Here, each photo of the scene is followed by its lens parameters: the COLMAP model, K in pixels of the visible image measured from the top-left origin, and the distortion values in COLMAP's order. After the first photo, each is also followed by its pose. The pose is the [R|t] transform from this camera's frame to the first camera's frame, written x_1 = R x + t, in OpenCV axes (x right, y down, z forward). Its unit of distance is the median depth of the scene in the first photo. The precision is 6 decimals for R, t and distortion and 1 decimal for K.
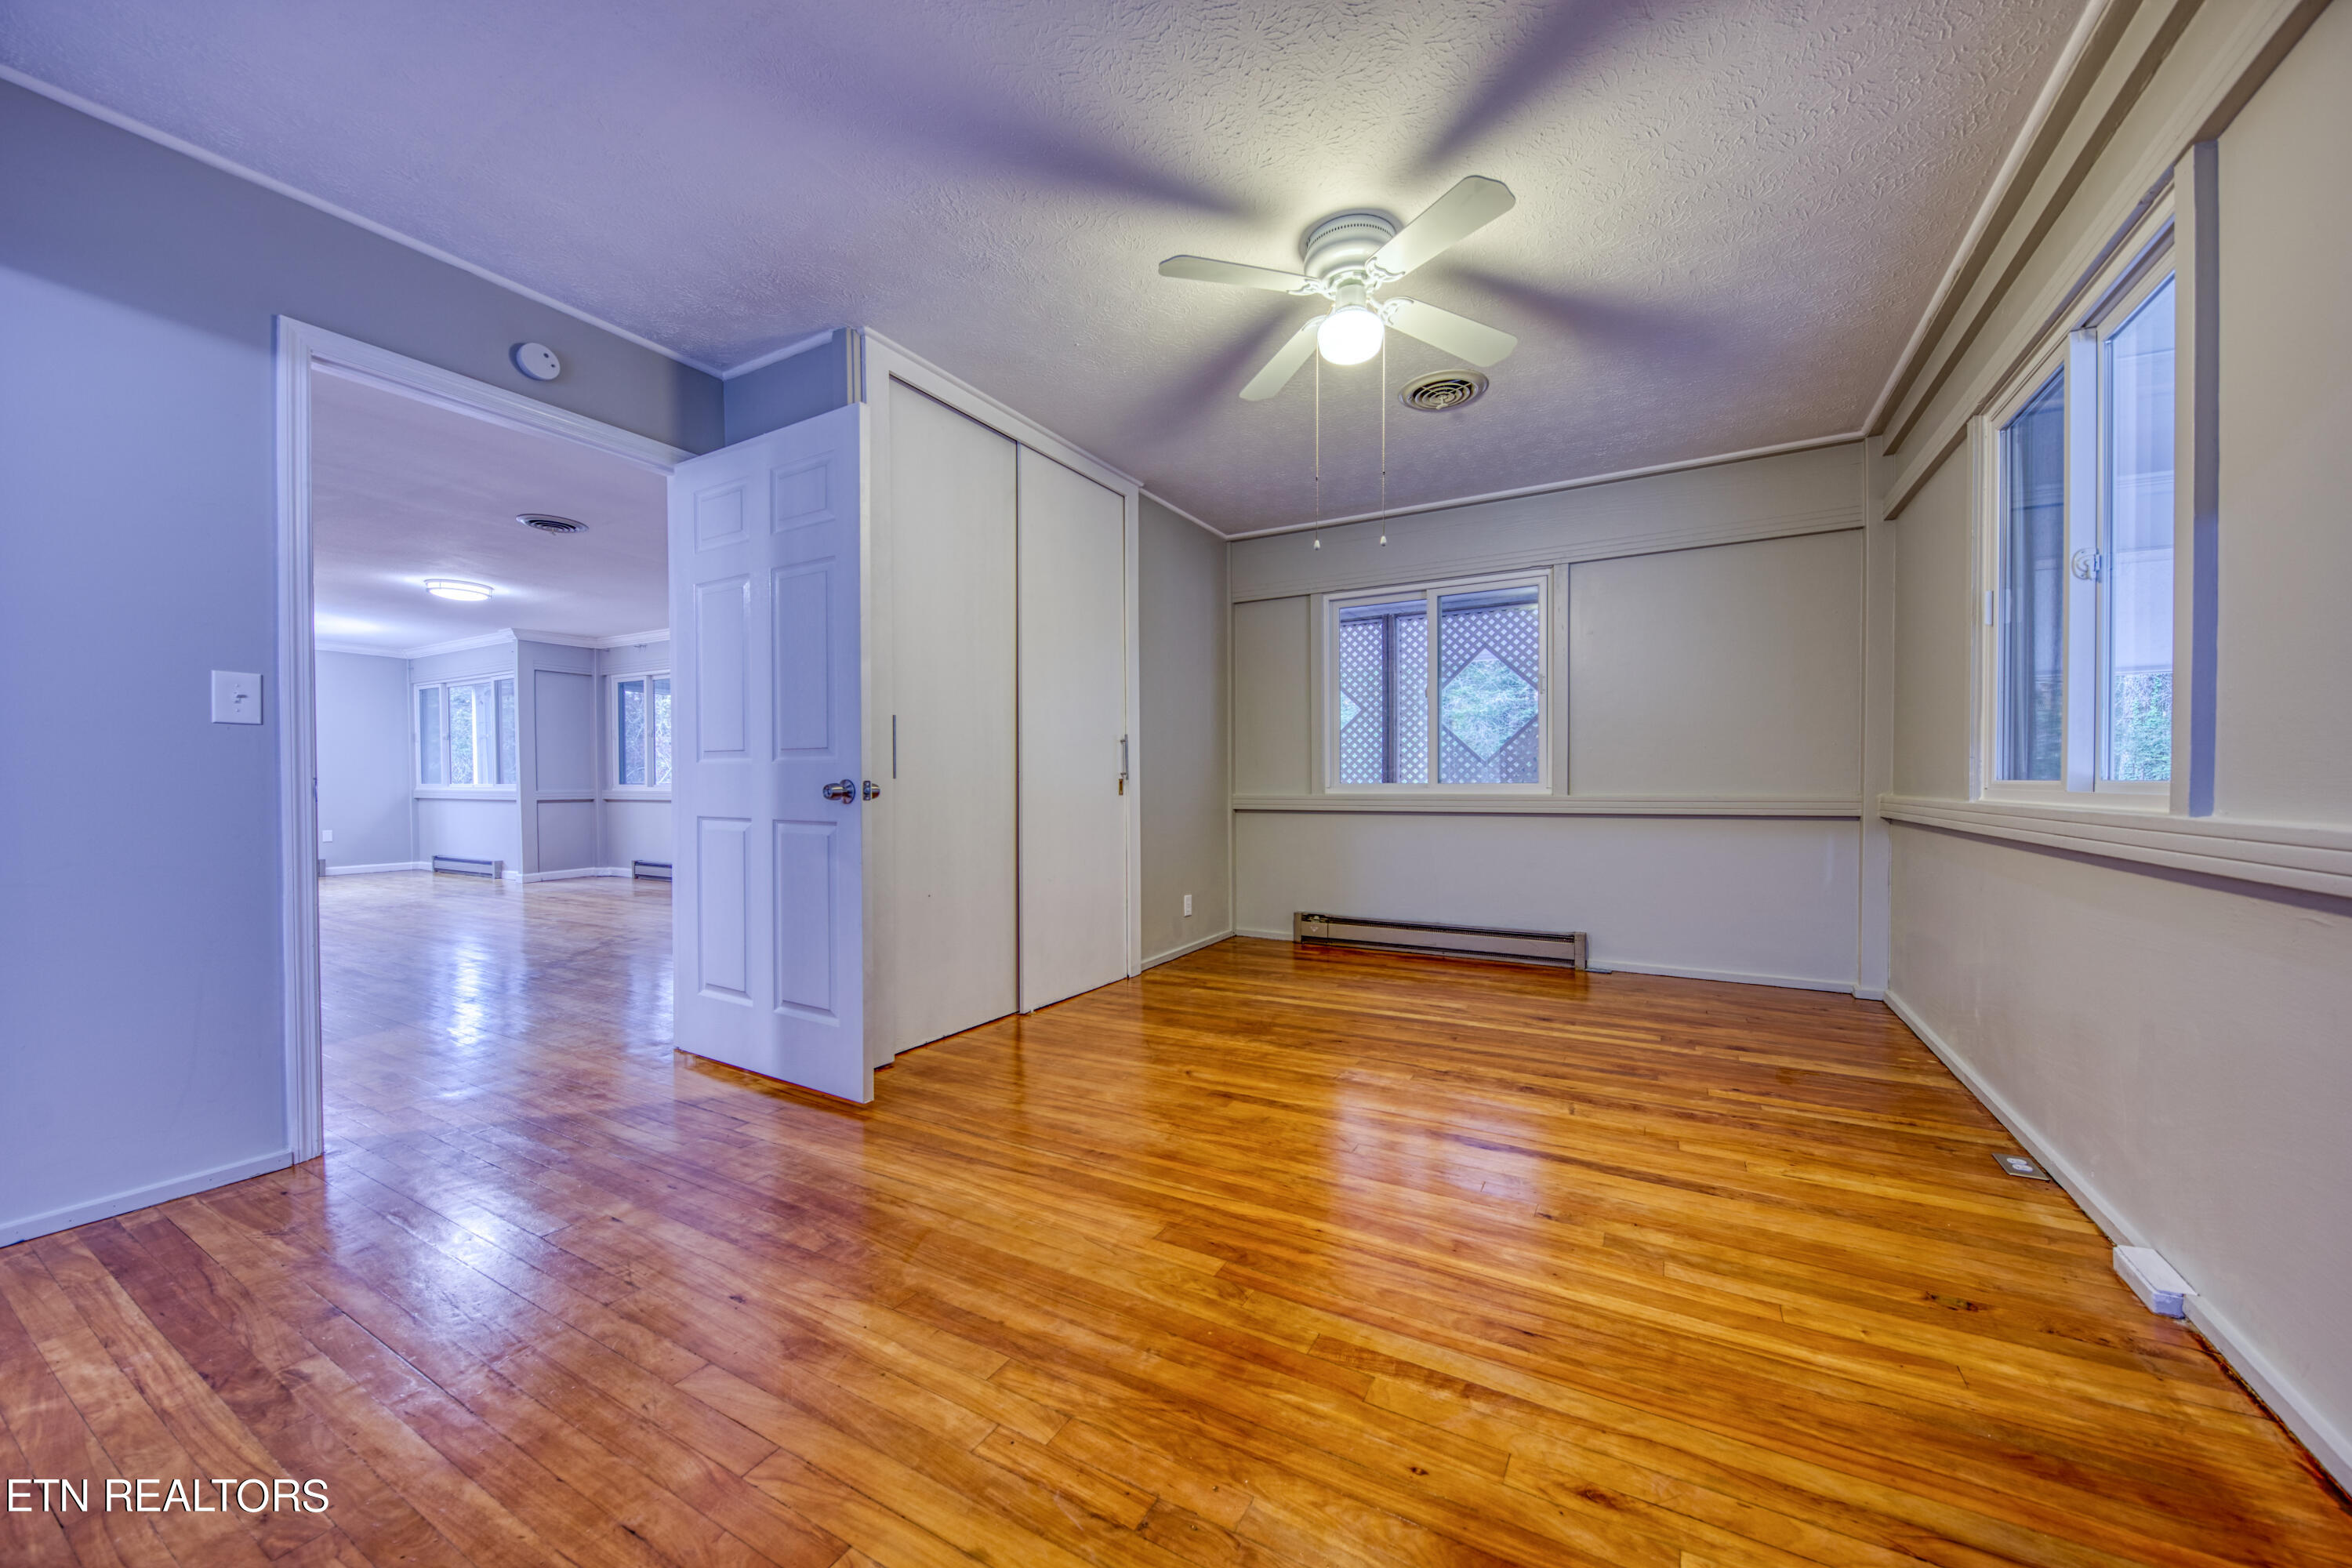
lens RADIAL K [[887.5, 0, 1176.0], [0, 887.5, 784.0], [0, 0, 1]] dist [0.000270, -0.000091]
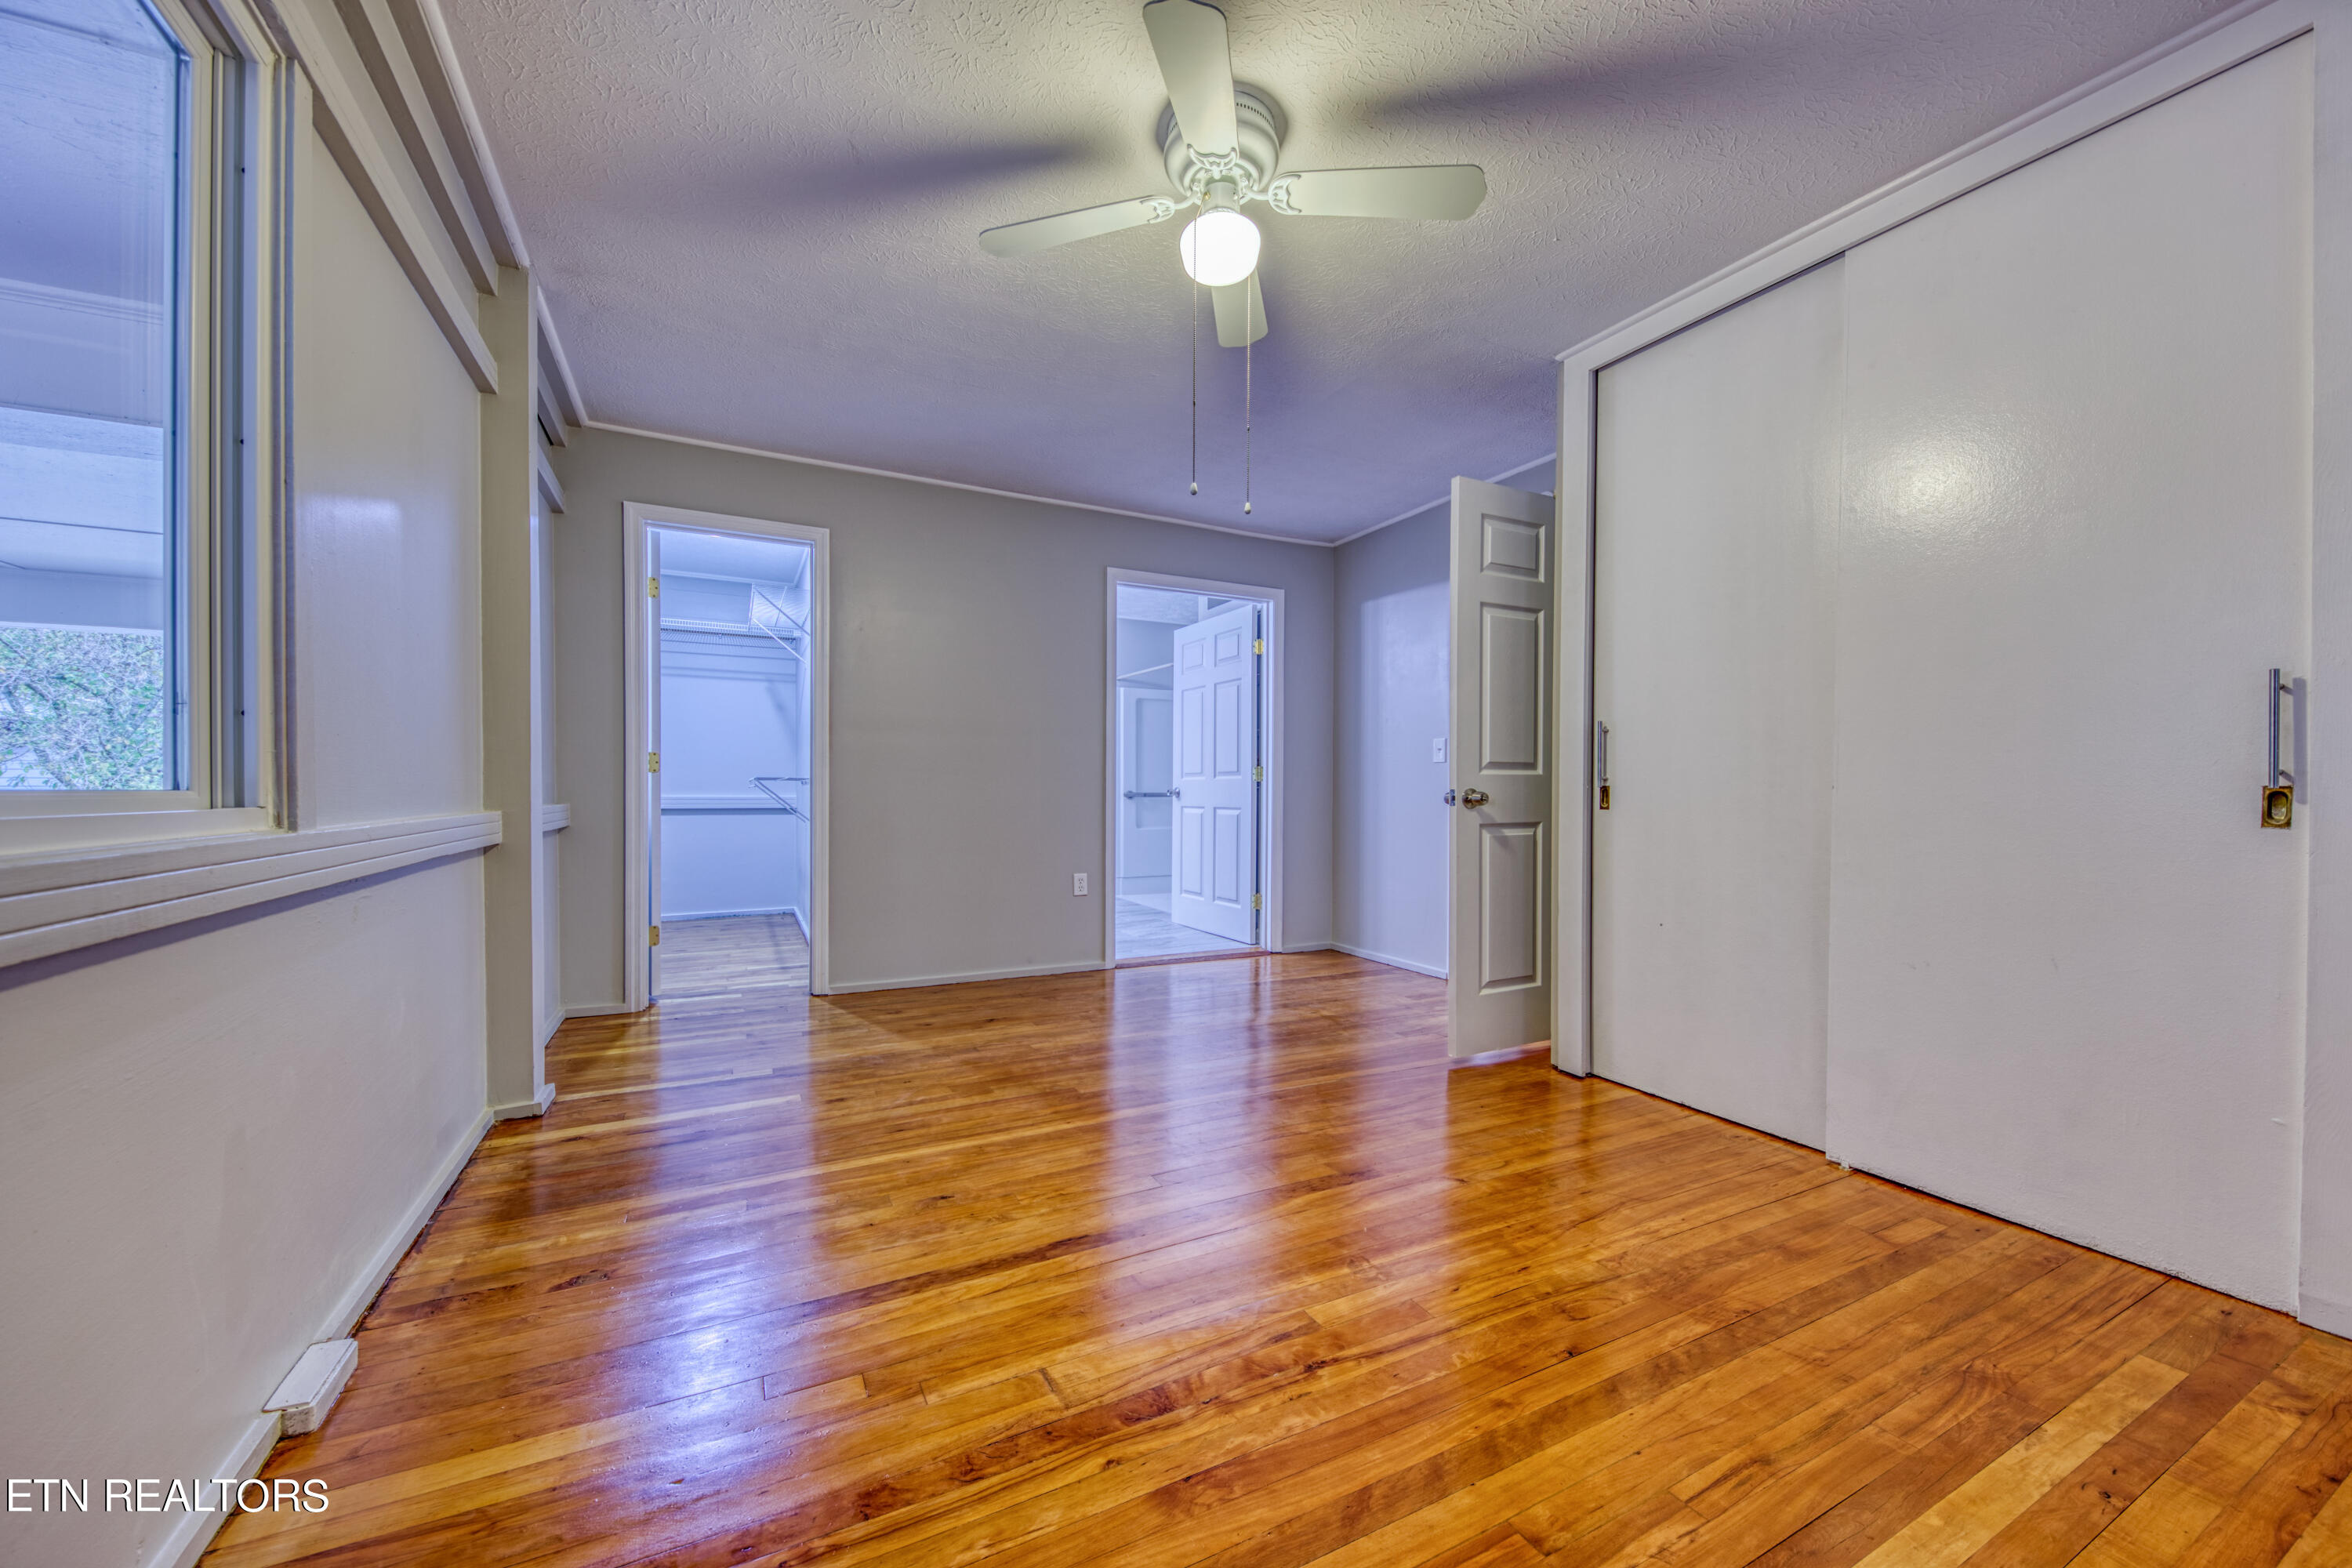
lens RADIAL K [[837.8, 0, 1170.4], [0, 837.8, 790.5], [0, 0, 1]] dist [0.001777, -0.000272]
pose [[-0.546916, 0.004855, -0.837173, 0.828242], [-0.003106, 0.999965, 0.007829, -0.010130], [0.837182, 0.006882, -0.546882, 1.322985]]
